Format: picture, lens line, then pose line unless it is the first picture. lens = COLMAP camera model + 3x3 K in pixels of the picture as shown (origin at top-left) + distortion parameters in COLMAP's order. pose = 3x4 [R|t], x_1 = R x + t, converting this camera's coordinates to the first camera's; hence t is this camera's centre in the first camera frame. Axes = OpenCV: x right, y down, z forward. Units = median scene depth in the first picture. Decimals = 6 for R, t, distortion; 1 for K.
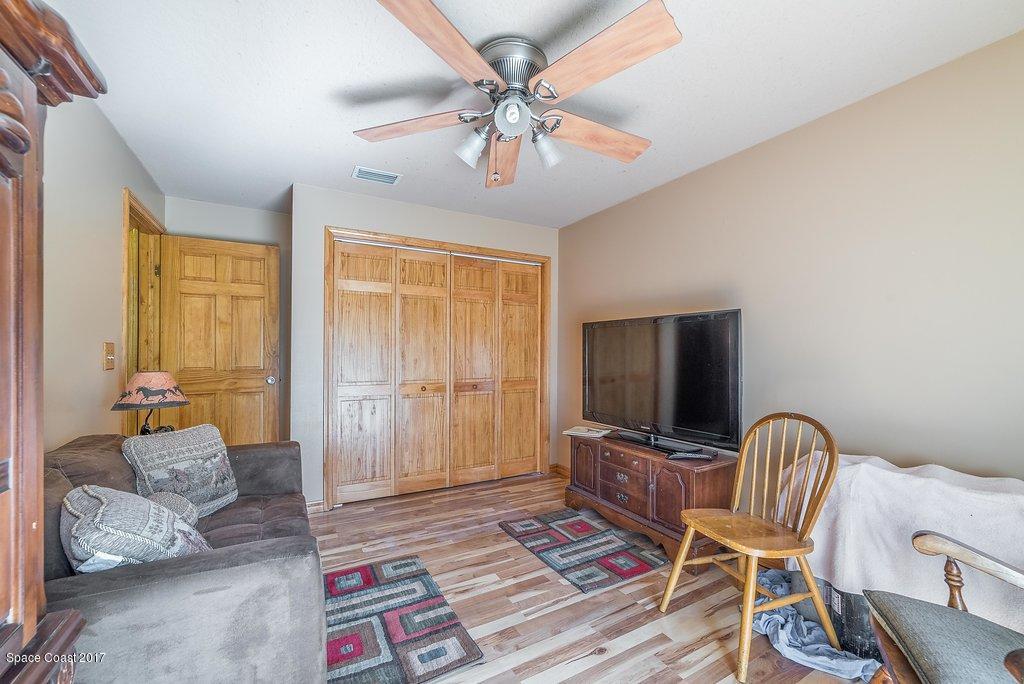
lens RADIAL K [[398.2, 0, 512.7], [0, 398.2, 348.0], [0, 0, 1]] dist [-0.016559, 0.006205]
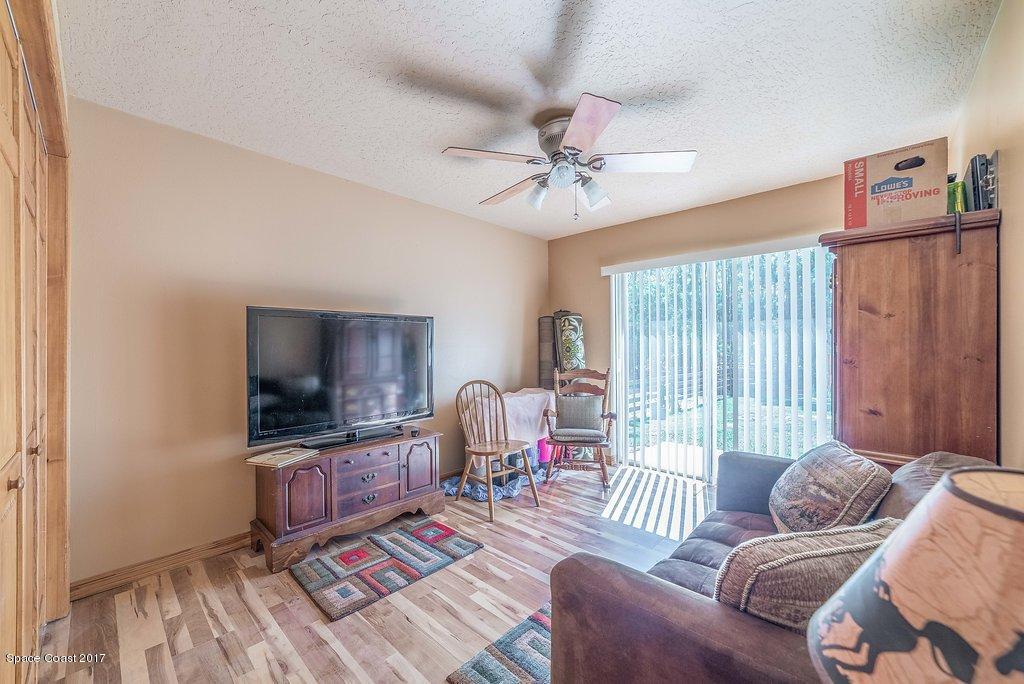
lens RADIAL K [[398.2, 0, 516.1], [0, 398.2, 344.7], [0, 0, 1]] dist [-0.016559, 0.006205]
pose [[-0.283795, 0.001393, 0.958884, -0.866504], [0.000554, 0.999999, -0.001289, 0.004452], [-0.958885, 0.000165, -0.283795, 1.073396]]
